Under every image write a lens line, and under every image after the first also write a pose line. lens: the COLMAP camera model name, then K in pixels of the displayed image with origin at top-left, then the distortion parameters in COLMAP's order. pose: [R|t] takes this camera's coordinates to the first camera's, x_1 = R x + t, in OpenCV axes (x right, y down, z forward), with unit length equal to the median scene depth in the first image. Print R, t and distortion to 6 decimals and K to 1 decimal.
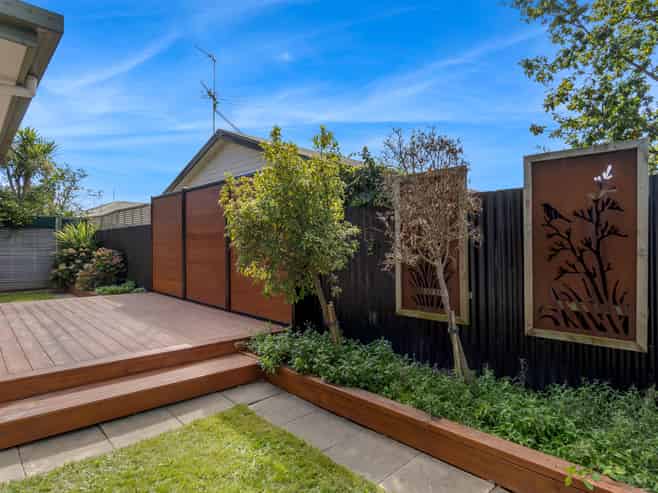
lens RADIAL K [[388.5, 0, 329.0], [0, 388.5, 246.5], [0, 0, 1]] dist [-0.001516, 0.000478]
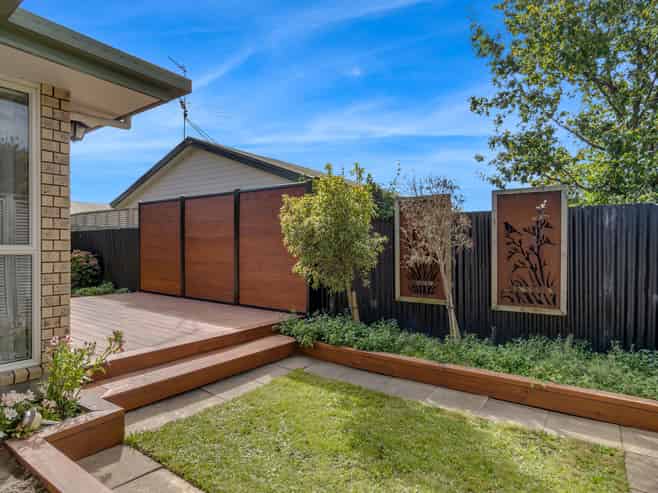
lens RADIAL K [[388.5, 0, 329.0], [0, 388.5, 246.5], [0, 0, 1]] dist [-0.001516, 0.000478]
pose [[0.981368, 0.001690, 0.192132, -0.398516], [-0.001322, 0.999997, -0.002044, -0.011114], [-0.192135, 0.001752, 0.981367, -0.345683]]
